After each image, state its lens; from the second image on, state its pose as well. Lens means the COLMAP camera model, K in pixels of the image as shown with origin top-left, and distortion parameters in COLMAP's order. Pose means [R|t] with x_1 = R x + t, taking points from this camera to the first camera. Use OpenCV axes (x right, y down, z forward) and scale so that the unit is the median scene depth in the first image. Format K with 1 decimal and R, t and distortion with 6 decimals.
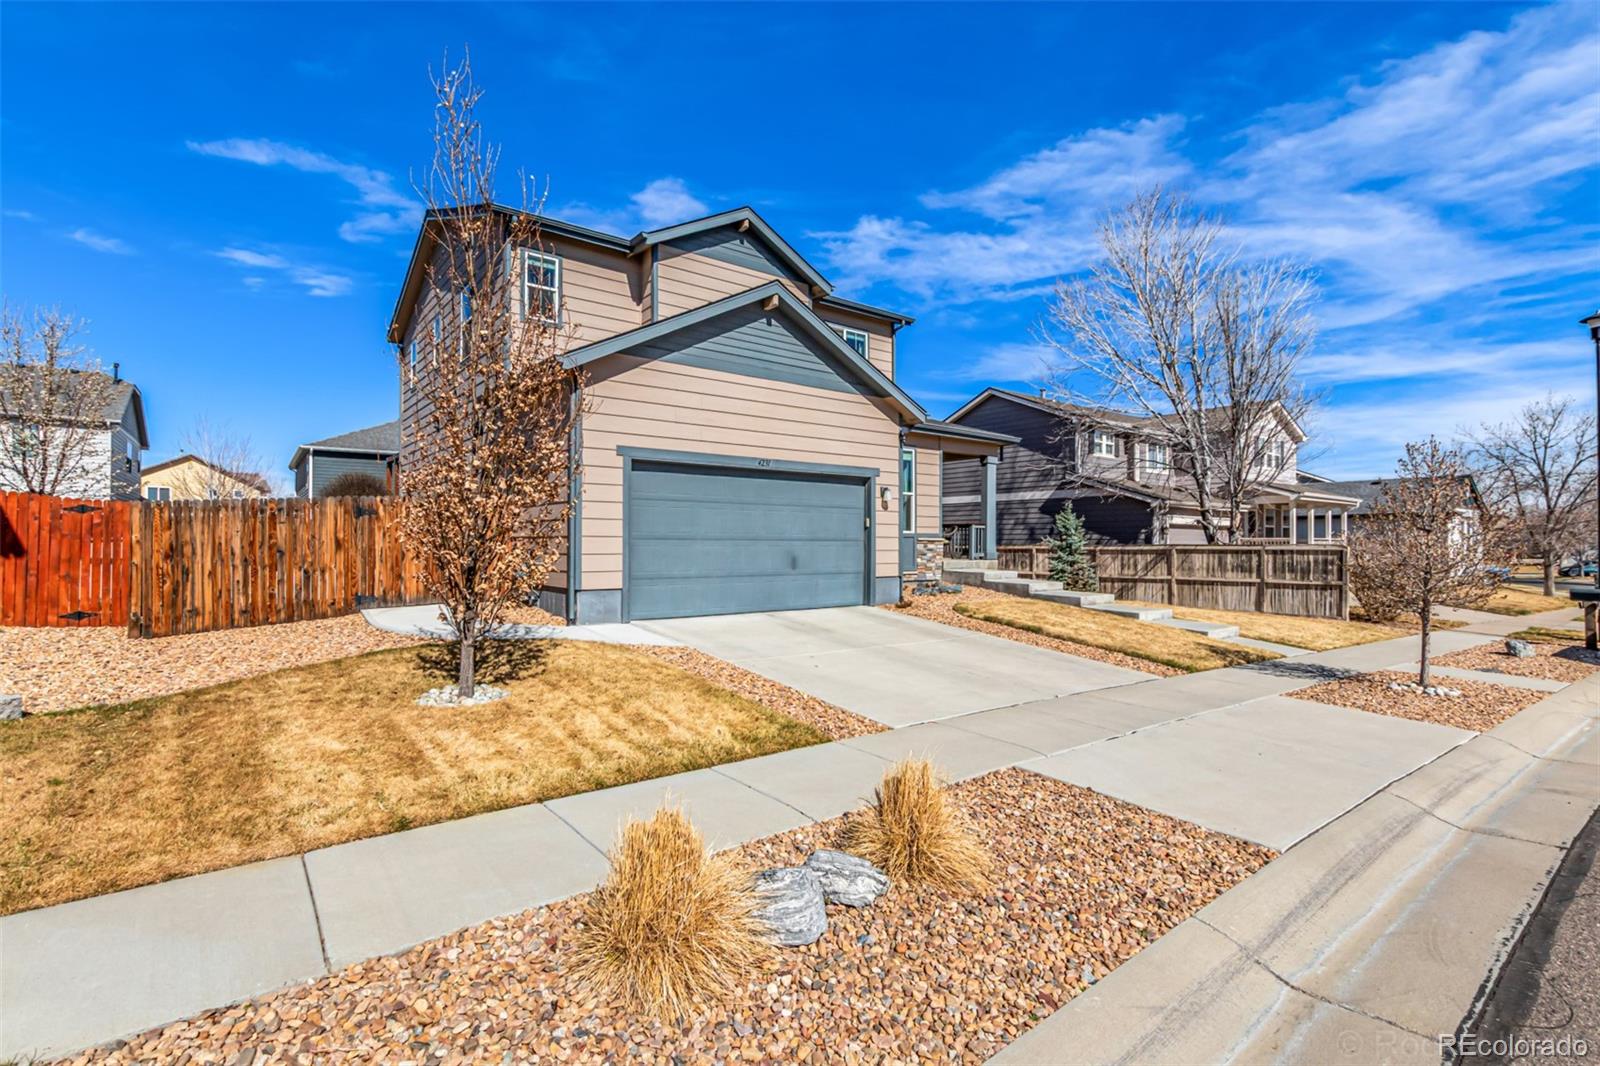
lens RADIAL K [[747.9, 0, 800.8], [0, 747.9, 543.8], [0, 0, 1]] dist [-0.013366, 0.000149]
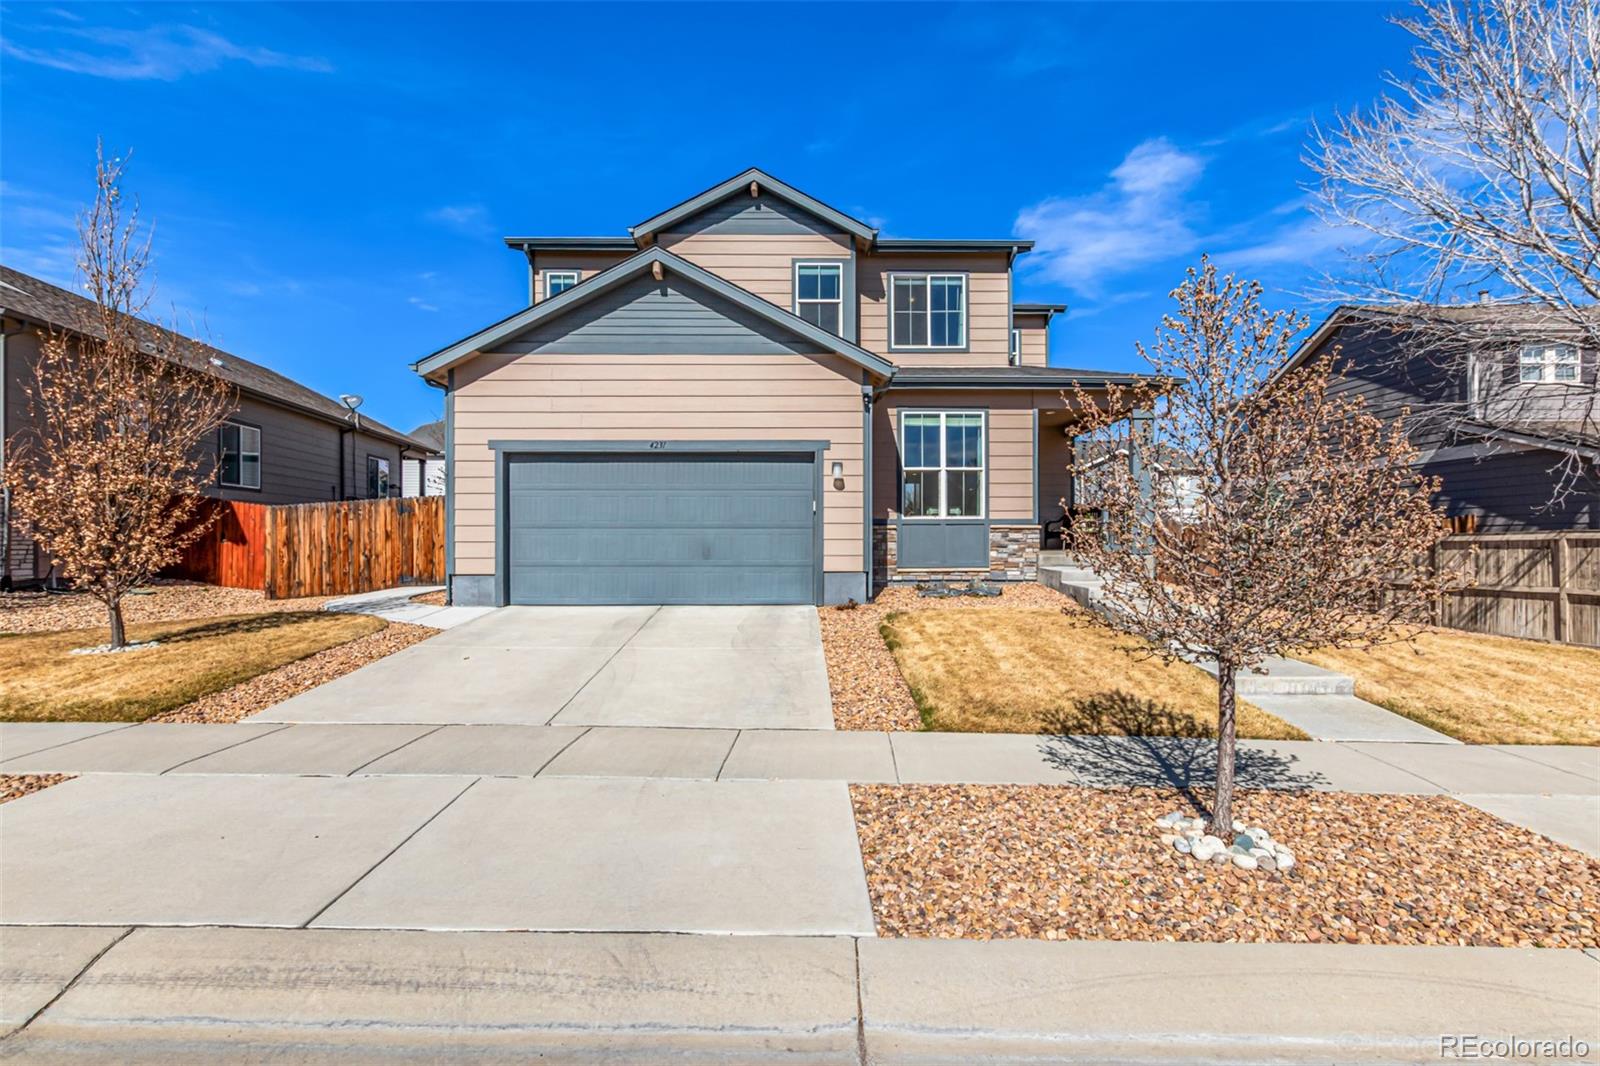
lens RADIAL K [[747.1, 0, 802.3], [0, 747.1, 551.4], [0, 0, 1]] dist [0.001771, 0.000203]
pose [[0.791126, 0.003431, -0.611643, 0.634871], [0.002782, 0.999954, 0.009209, 0.015832], [0.611646, -0.008987, 0.791080, 0.354670]]
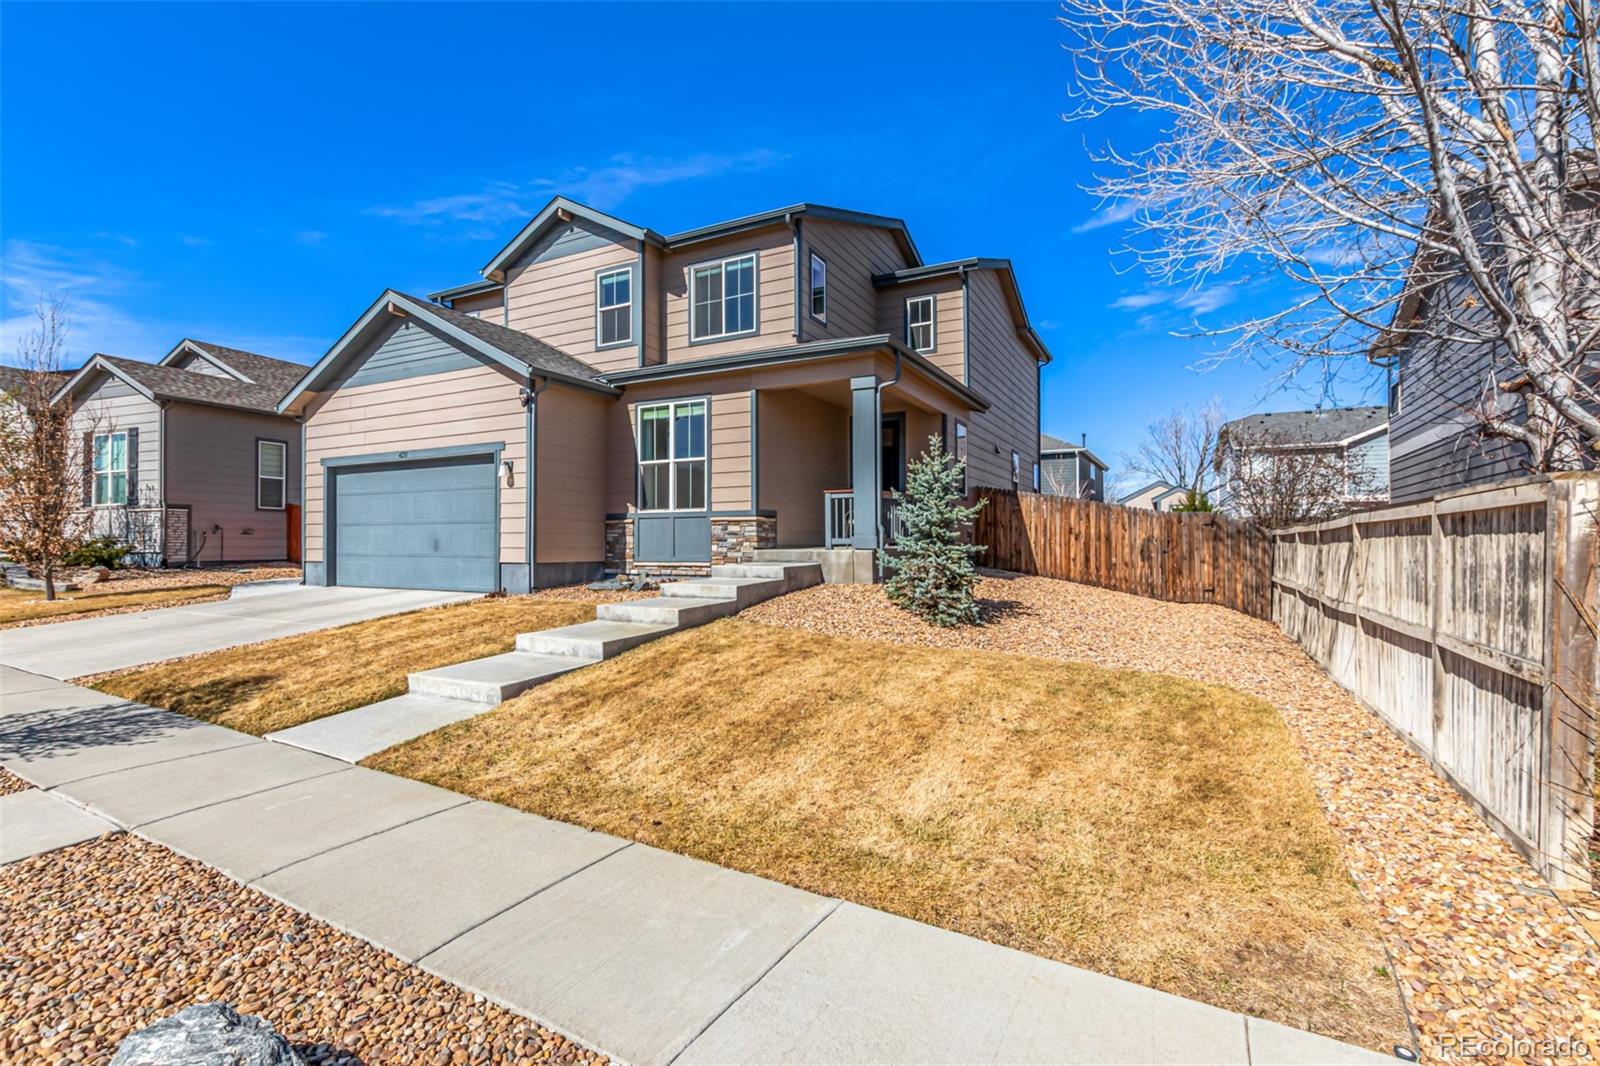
lens RADIAL K [[732.5, 0, 794.9], [0, 732.5, 545.1], [0, 0, 1]] dist [-0.000422, -0.000144]
pose [[0.405113, -0.000334, -0.914267, 1.130528], [0.001985, 0.999998, 0.000515, 0.025581], [0.914264, -0.002024, 0.405113, 1.042541]]
